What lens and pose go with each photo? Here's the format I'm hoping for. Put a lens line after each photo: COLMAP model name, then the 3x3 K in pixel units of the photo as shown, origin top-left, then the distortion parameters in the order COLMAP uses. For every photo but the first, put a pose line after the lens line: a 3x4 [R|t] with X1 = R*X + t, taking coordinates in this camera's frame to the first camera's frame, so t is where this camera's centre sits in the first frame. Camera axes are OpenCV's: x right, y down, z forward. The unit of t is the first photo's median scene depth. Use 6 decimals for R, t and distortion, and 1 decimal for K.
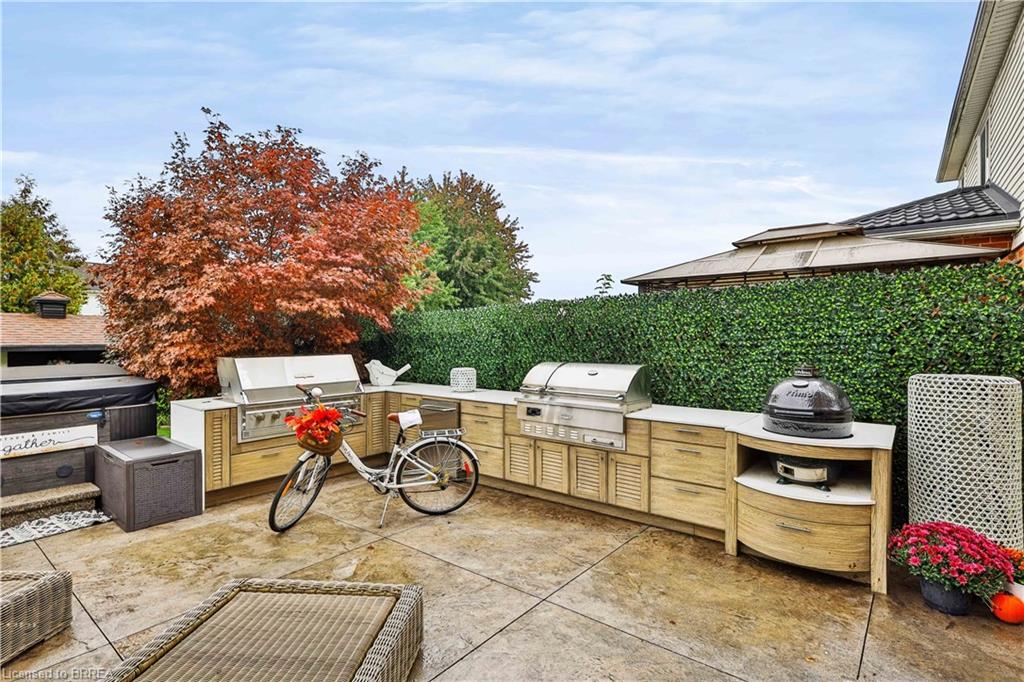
lens RADIAL K [[495.9, 0, 511.5], [0, 495.9, 340.1], [0, 0, 1]] dist [-0.000699, 0.001193]
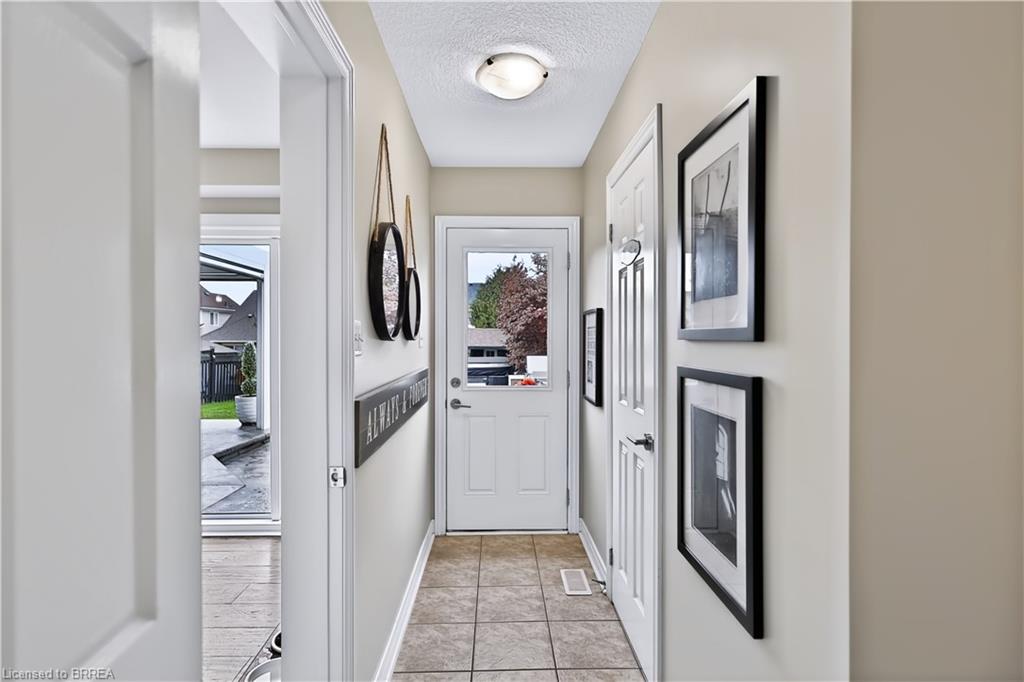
lens RADIAL K [[495.9, 0, 509.7], [0, 495.9, 340.4], [0, 0, 1]] dist [-0.000699, 0.001193]
pose [[0.638513, 0.001946, -0.769608, 0.942614], [-0.003029, 0.999995, 0.000015, -0.026700], [0.769605, 0.002322, 0.638516, -0.361480]]
